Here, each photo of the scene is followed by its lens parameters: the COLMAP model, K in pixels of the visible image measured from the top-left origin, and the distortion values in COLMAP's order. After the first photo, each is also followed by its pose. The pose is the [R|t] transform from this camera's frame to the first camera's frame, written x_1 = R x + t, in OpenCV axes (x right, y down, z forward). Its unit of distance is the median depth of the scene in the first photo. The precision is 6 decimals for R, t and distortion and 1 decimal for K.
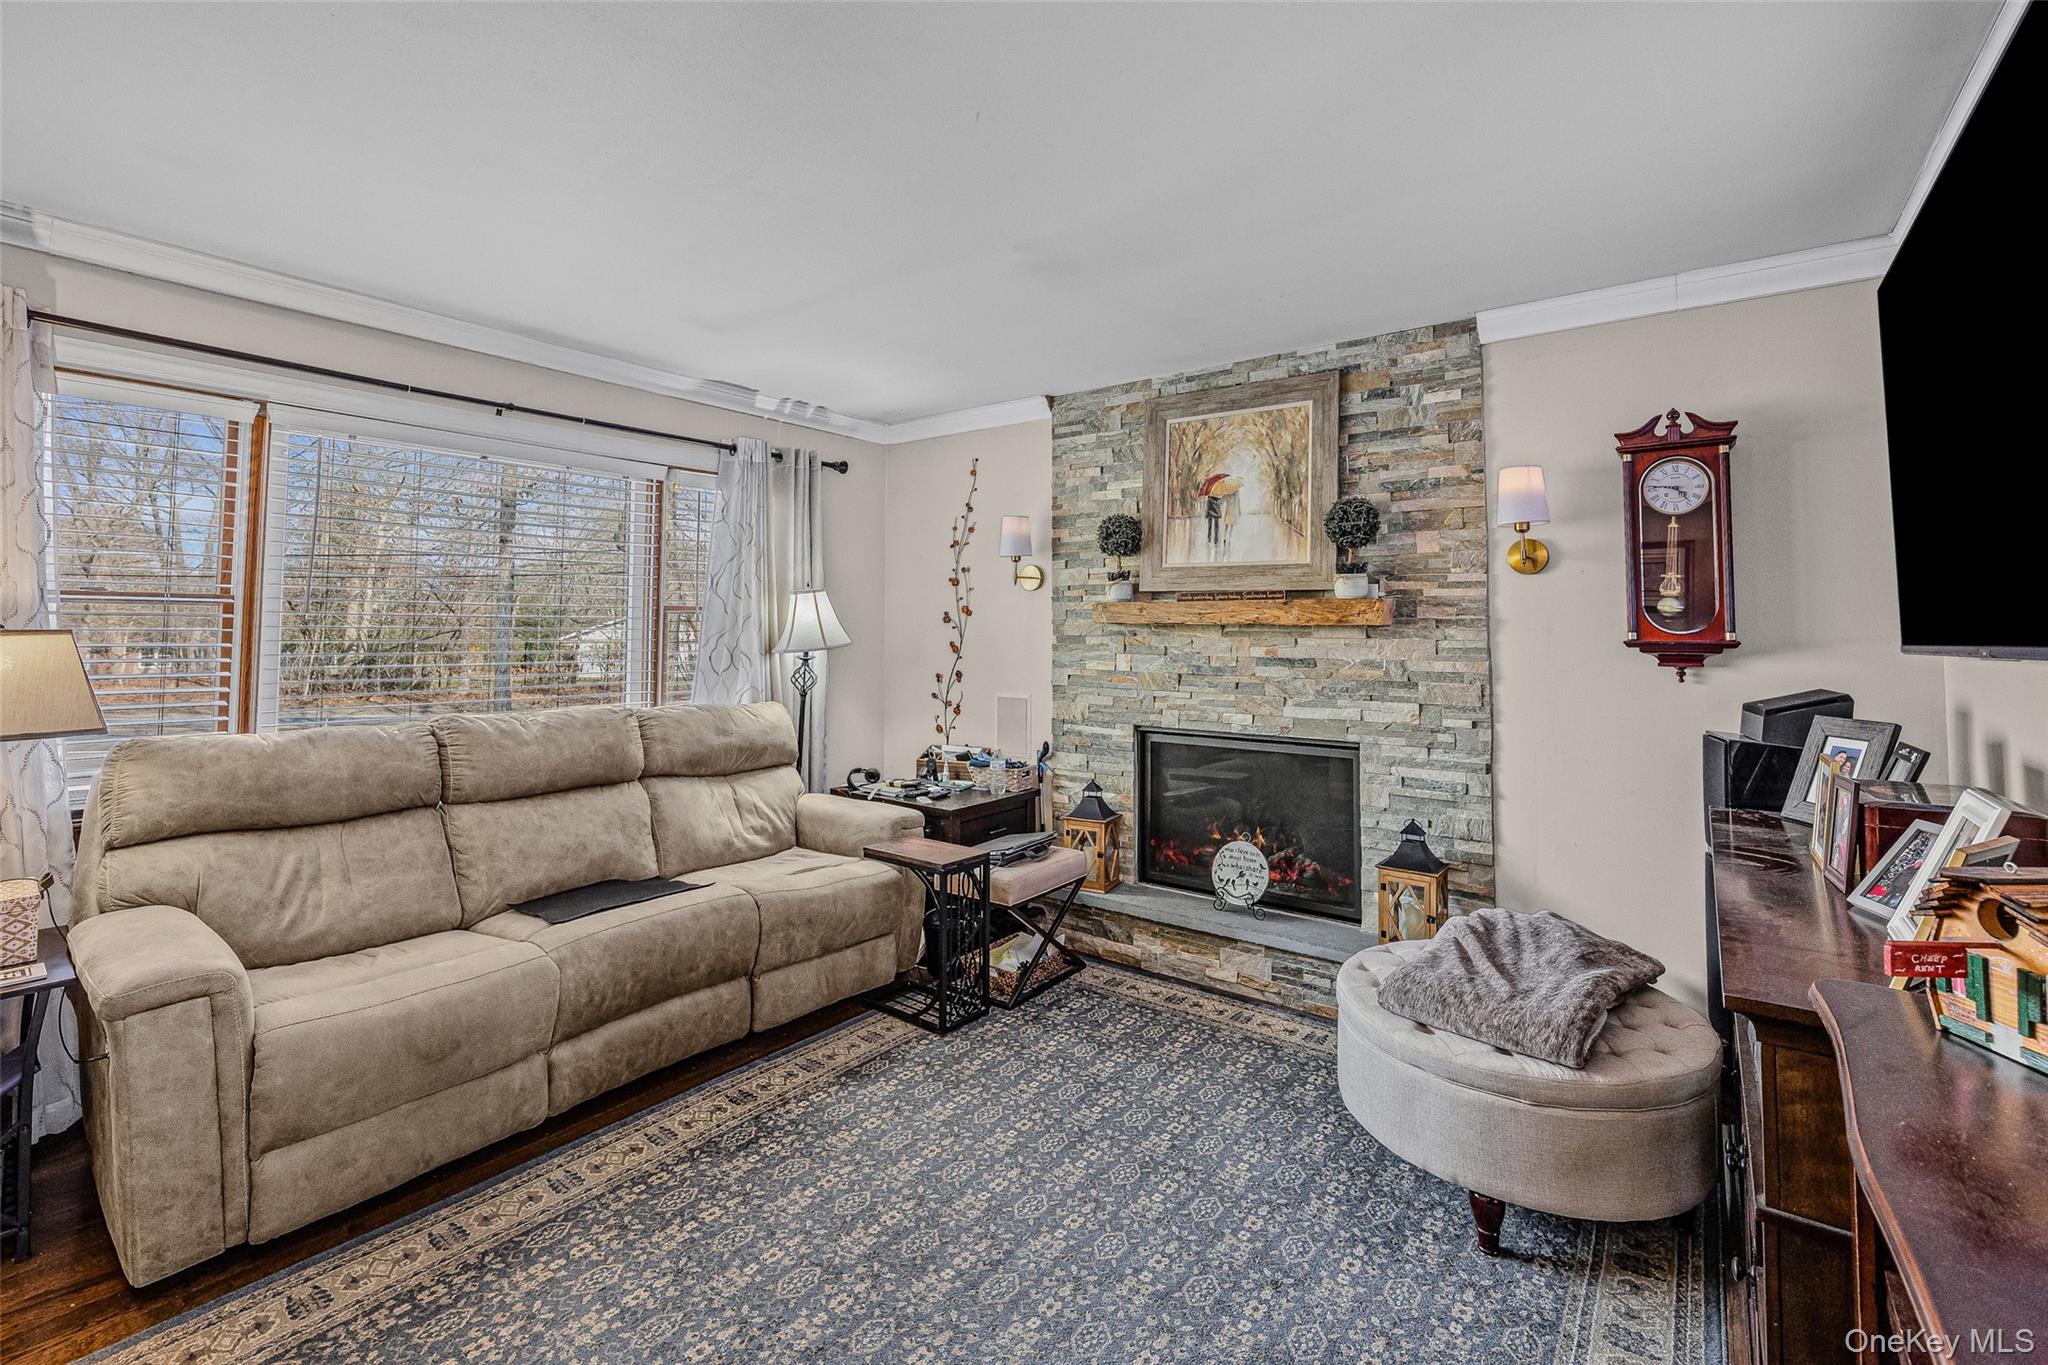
lens RADIAL K [[889.9, 0, 1021.6], [0, 889.9, 598.6], [0, 0, 1]] dist [0.000622, 0.000223]
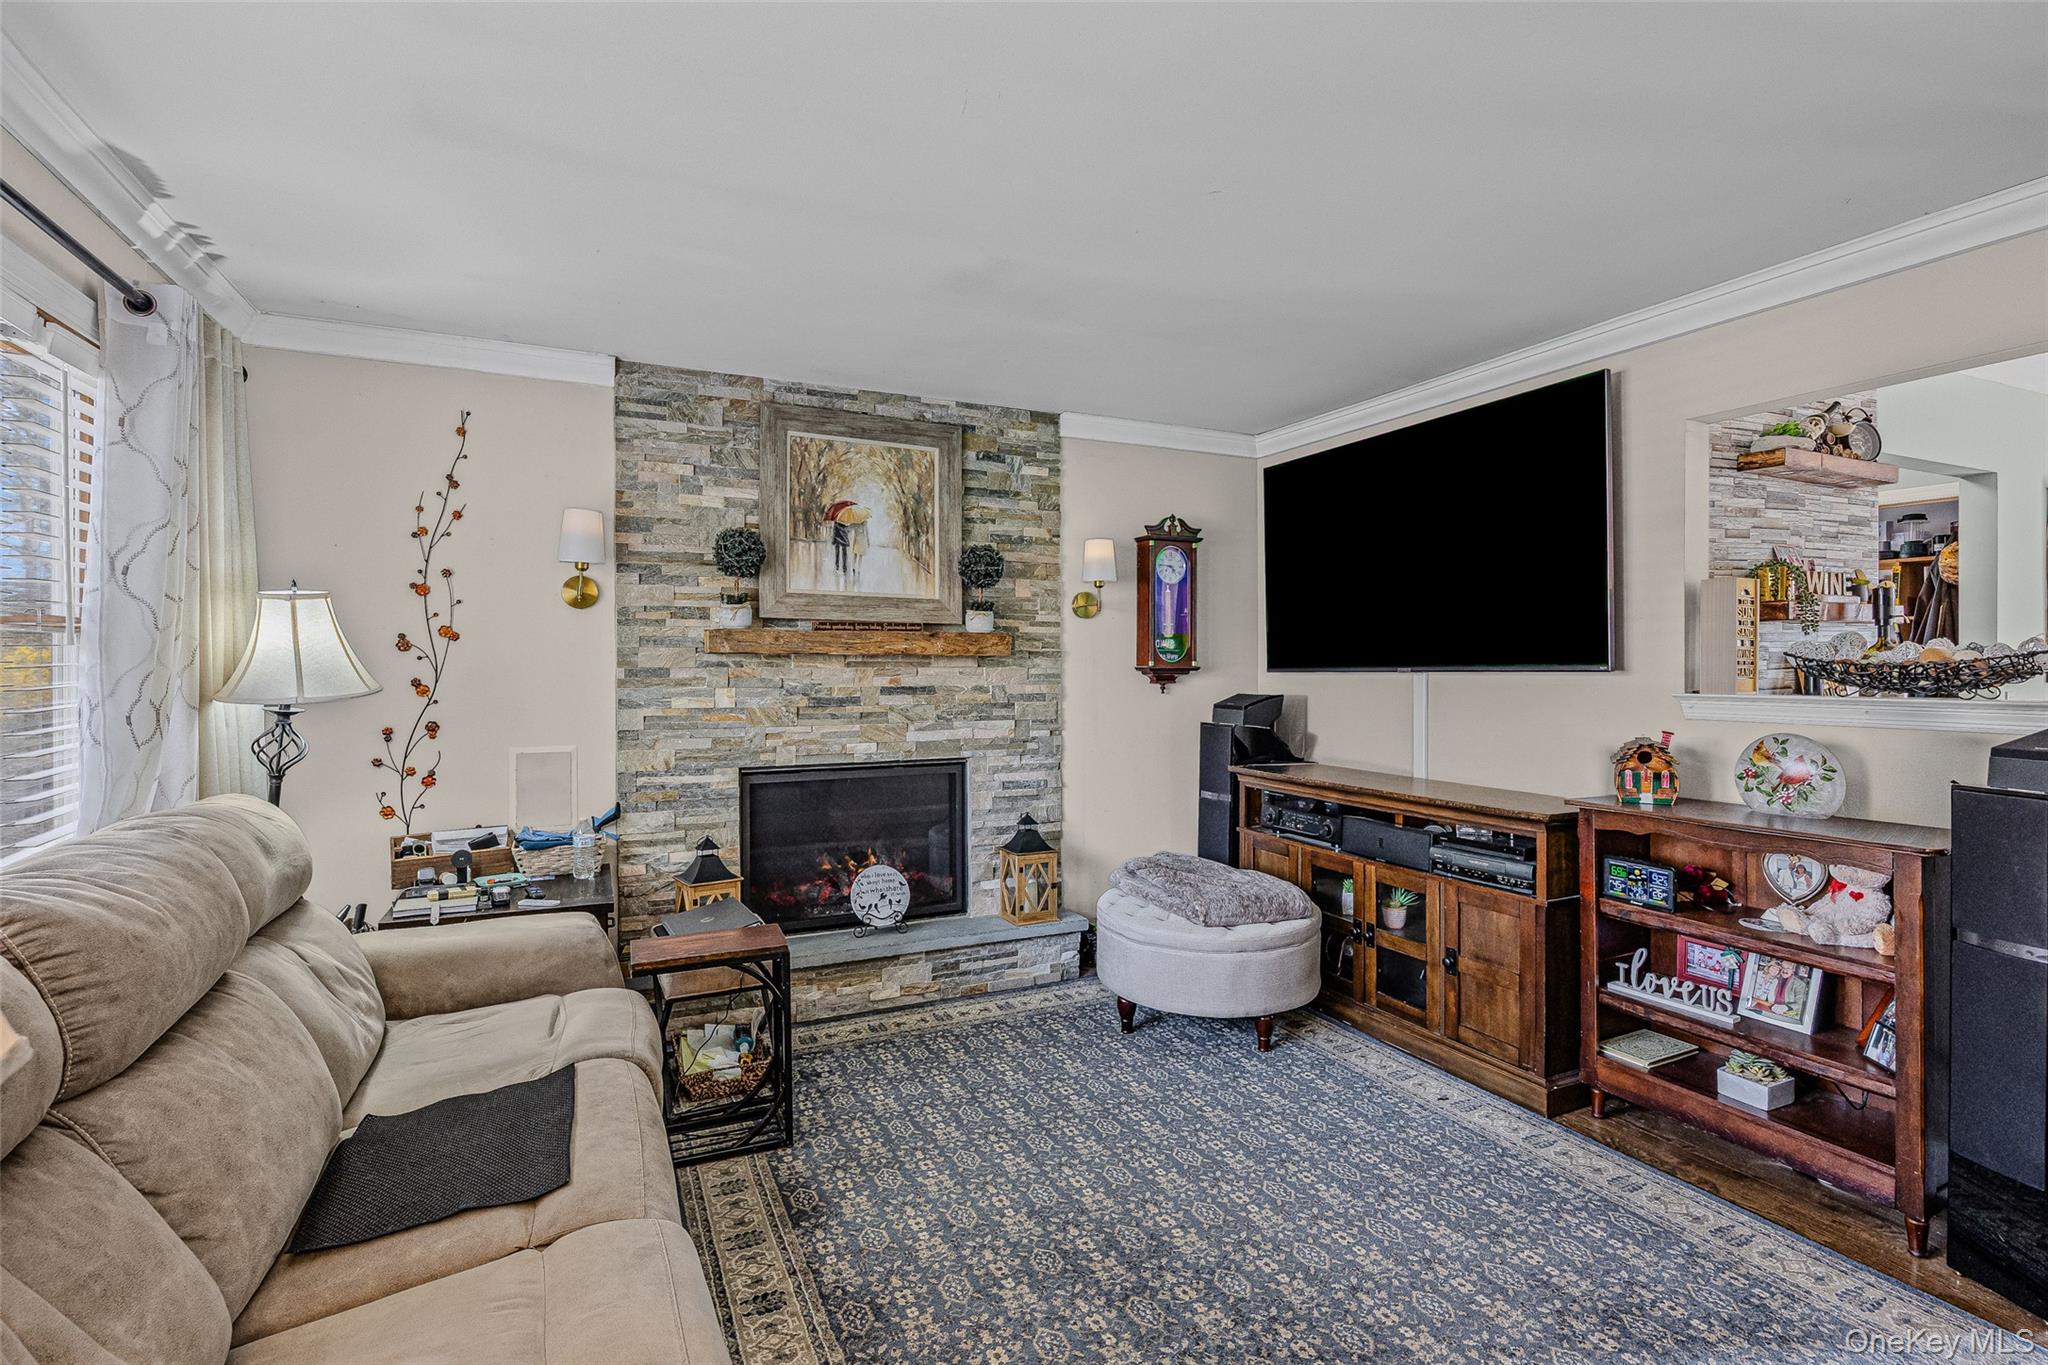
lens RADIAL K [[969.4, 0, 1024.0], [0, 969.4, 682.5], [0, 0, 1]] dist [-0.003113, -0.000198]
pose [[0.466080, -0.023814, 0.884422, -0.671231], [-0.029454, 0.998666, 0.042412, 0.008890], [-0.884252, -0.045817, 0.464757, 0.343691]]
